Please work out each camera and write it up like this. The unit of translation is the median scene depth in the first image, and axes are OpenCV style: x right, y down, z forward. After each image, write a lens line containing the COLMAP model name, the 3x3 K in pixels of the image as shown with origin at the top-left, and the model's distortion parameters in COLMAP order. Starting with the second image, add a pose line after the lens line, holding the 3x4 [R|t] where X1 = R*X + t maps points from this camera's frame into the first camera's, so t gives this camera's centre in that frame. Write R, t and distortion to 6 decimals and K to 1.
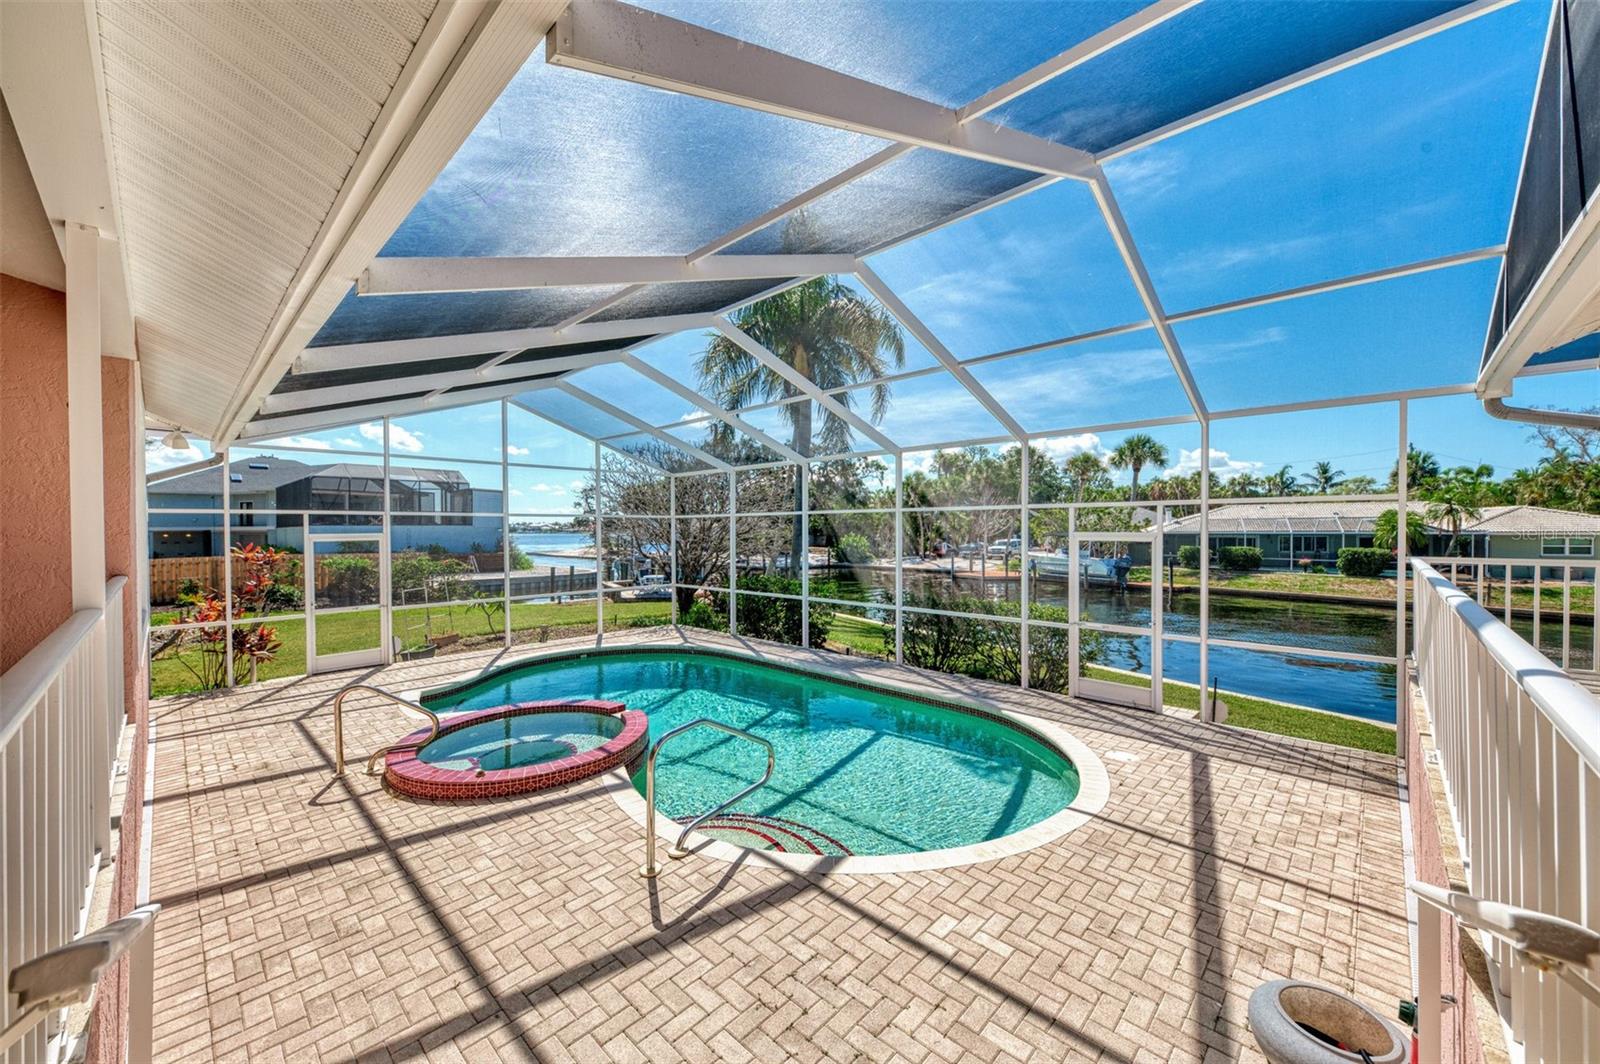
lens RADIAL K [[604.8, 0, 861.5], [0, 604.8, 524.7], [0, 0, 1]] dist [-0.001271, -0.001680]
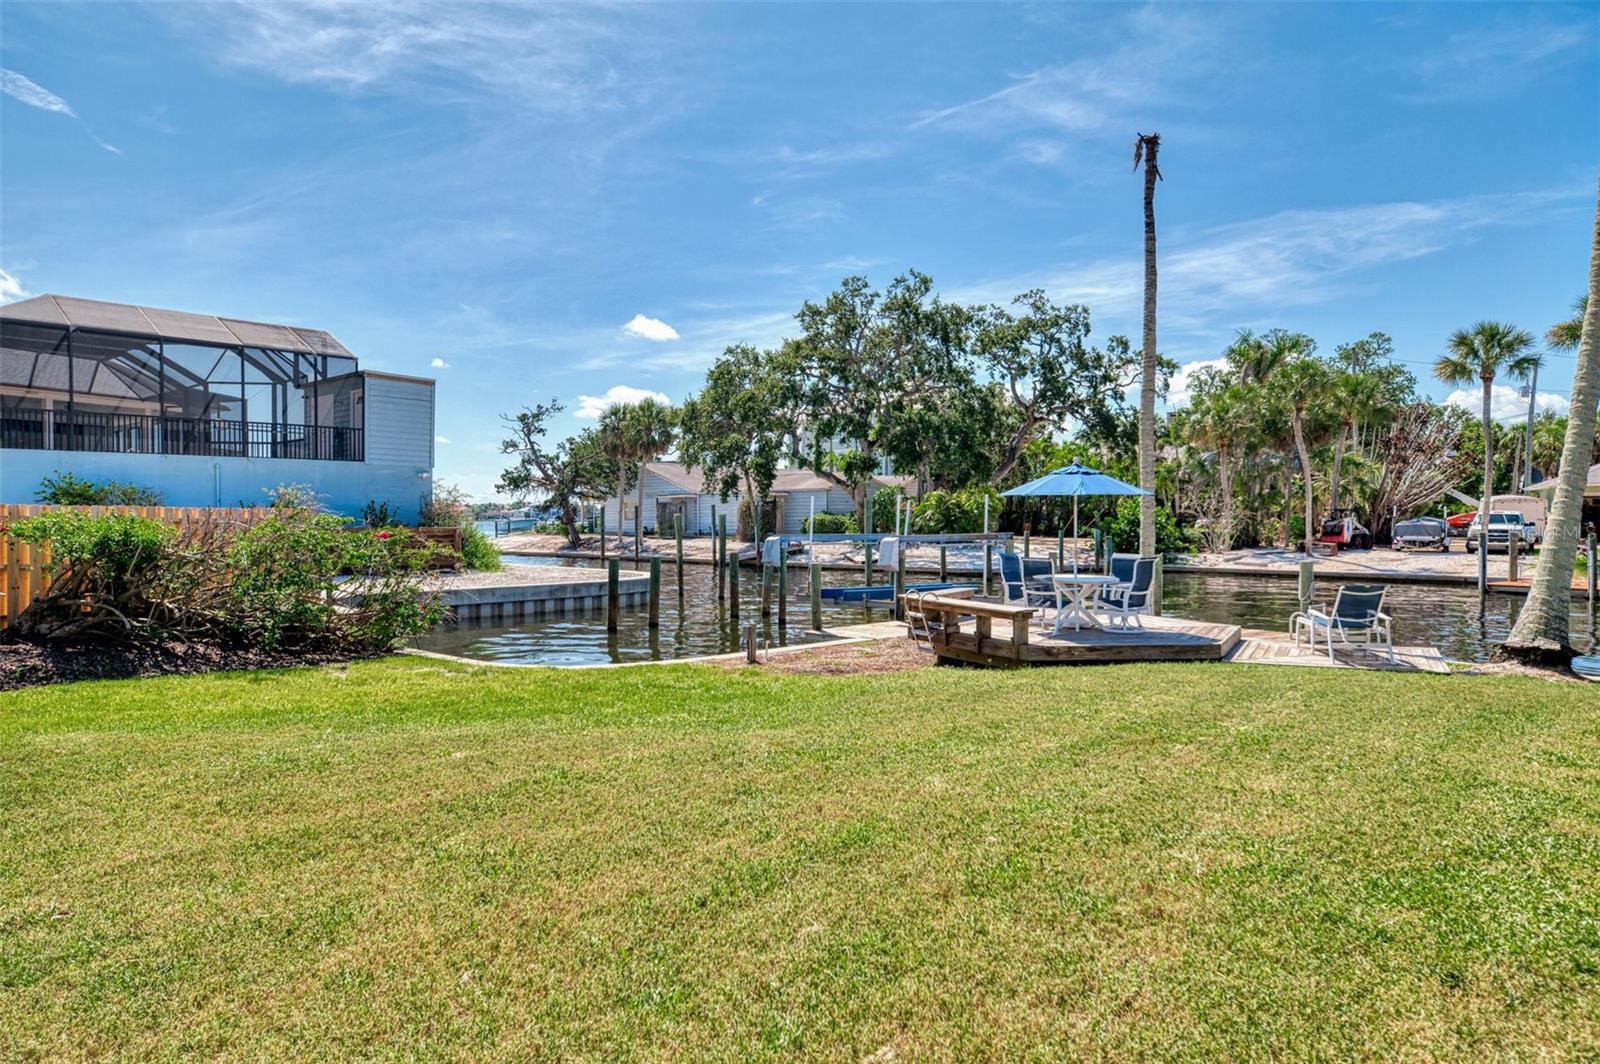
lens RADIAL K [[1025.2, 0, 845.6], [0, 1025.2, 525.4], [0, 0, 1]] dist [0.018246, 0.002809]
pose [[0.999091, 0.005411, -0.042280, -0.986485], [-0.004761, 0.999869, 0.015447, 0.119928], [0.042358, -0.015232, 0.998986, 1.046982]]
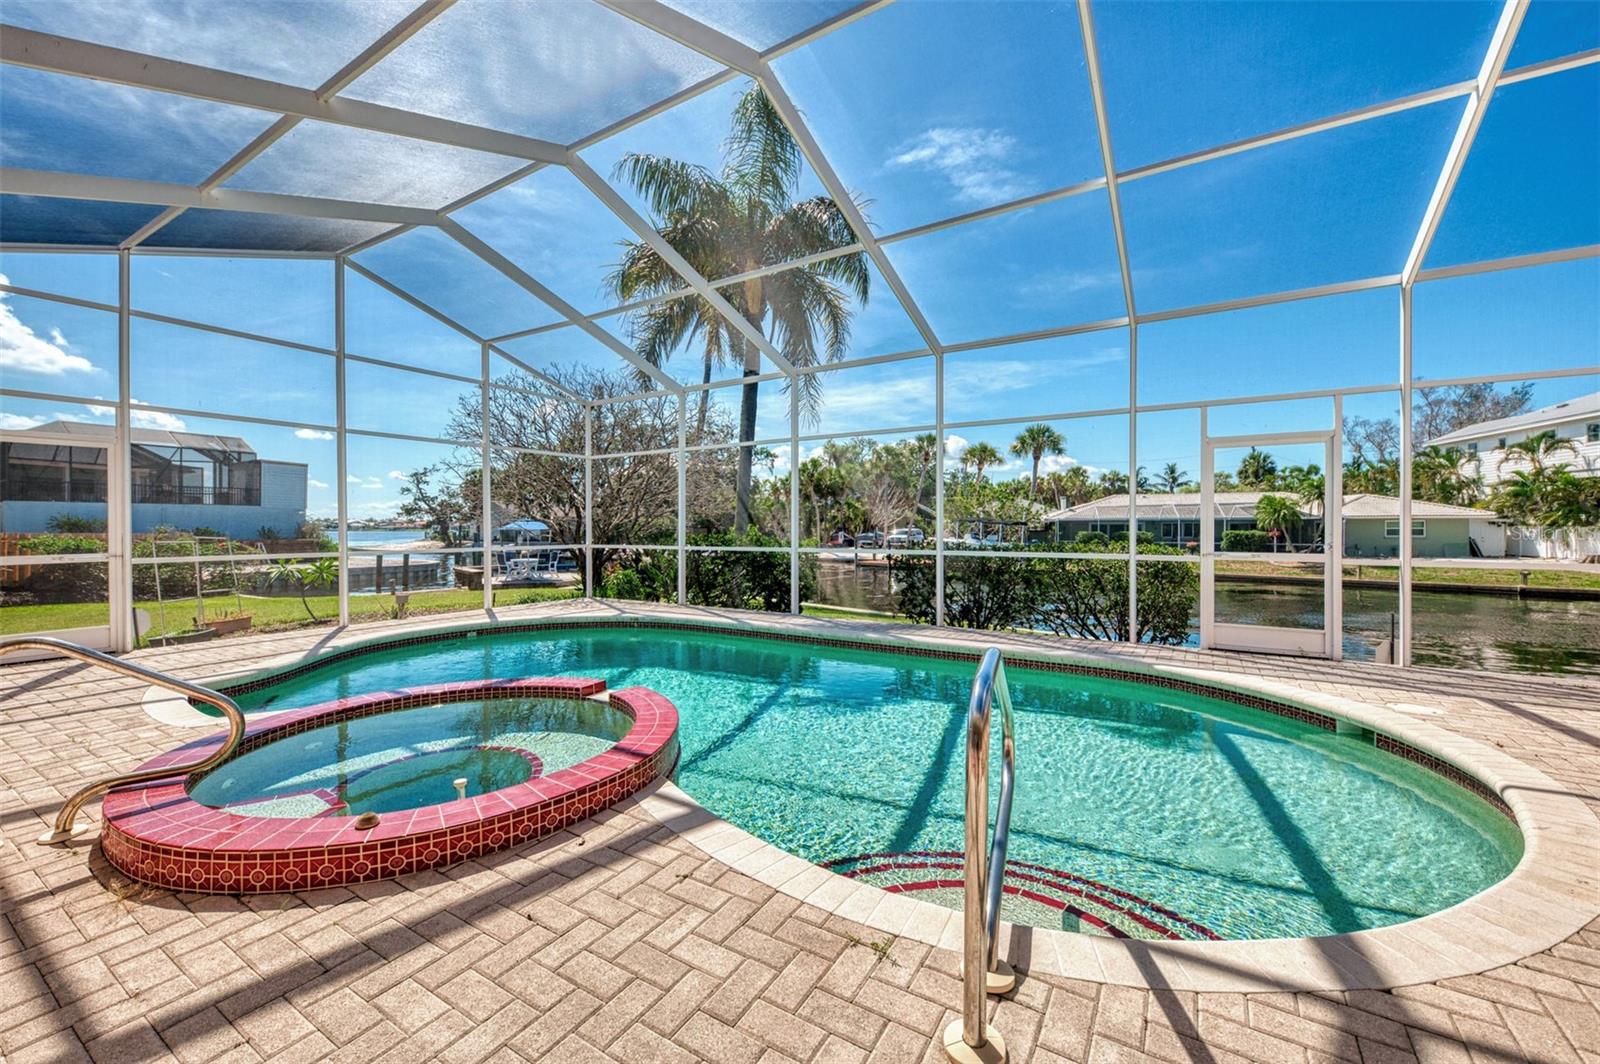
lens RADIAL K [[604.8, 0, 859.4], [0, 604.8, 533.0], [0, 0, 1]] dist [-0.001271, -0.001680]
pose [[0.979298, 0.004422, 0.202376, -0.148745], [-0.007635, 0.999857, 0.015098, 0.078321], [-0.202280, -0.016330, 0.979192, 0.201519]]
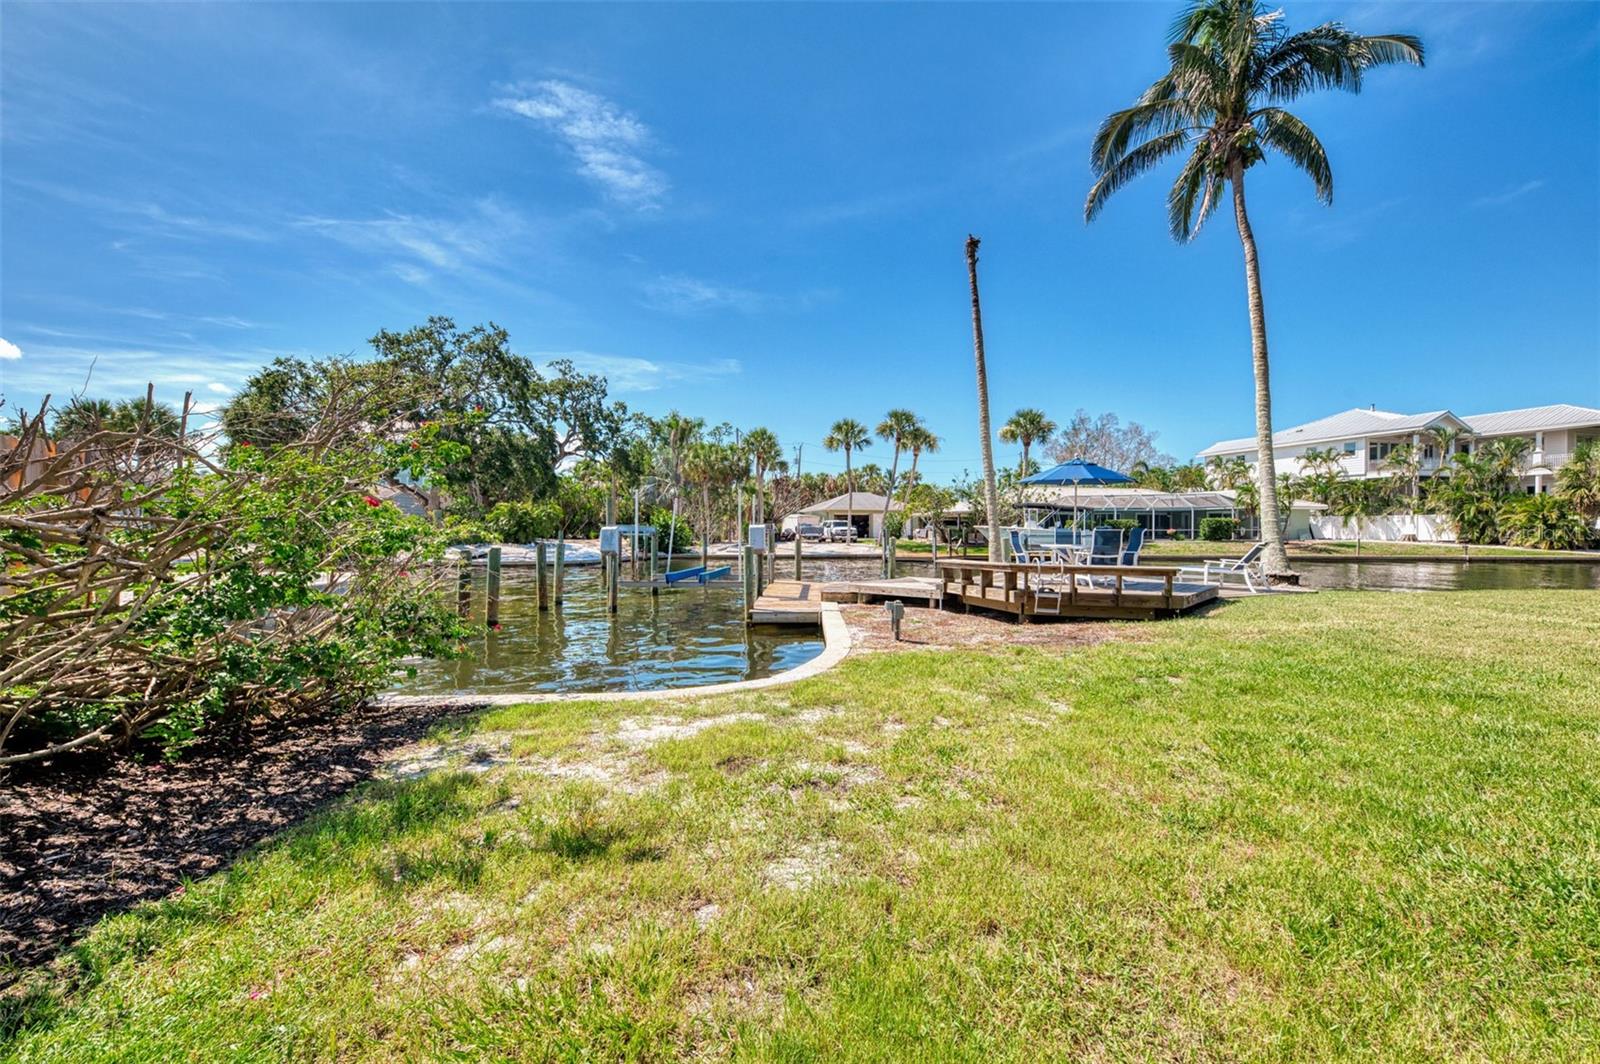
lens RADIAL K [[604.8, 0, 813.5], [0, 604.8, 552.7], [0, 0, 1]] dist [-0.001271, -0.001680]
pose [[0.747434, -0.026048, 0.663825, -1.352512], [-0.002733, 0.999102, 0.042282, 0.138275], [-0.664330, -0.033417, 0.746692, 1.473632]]
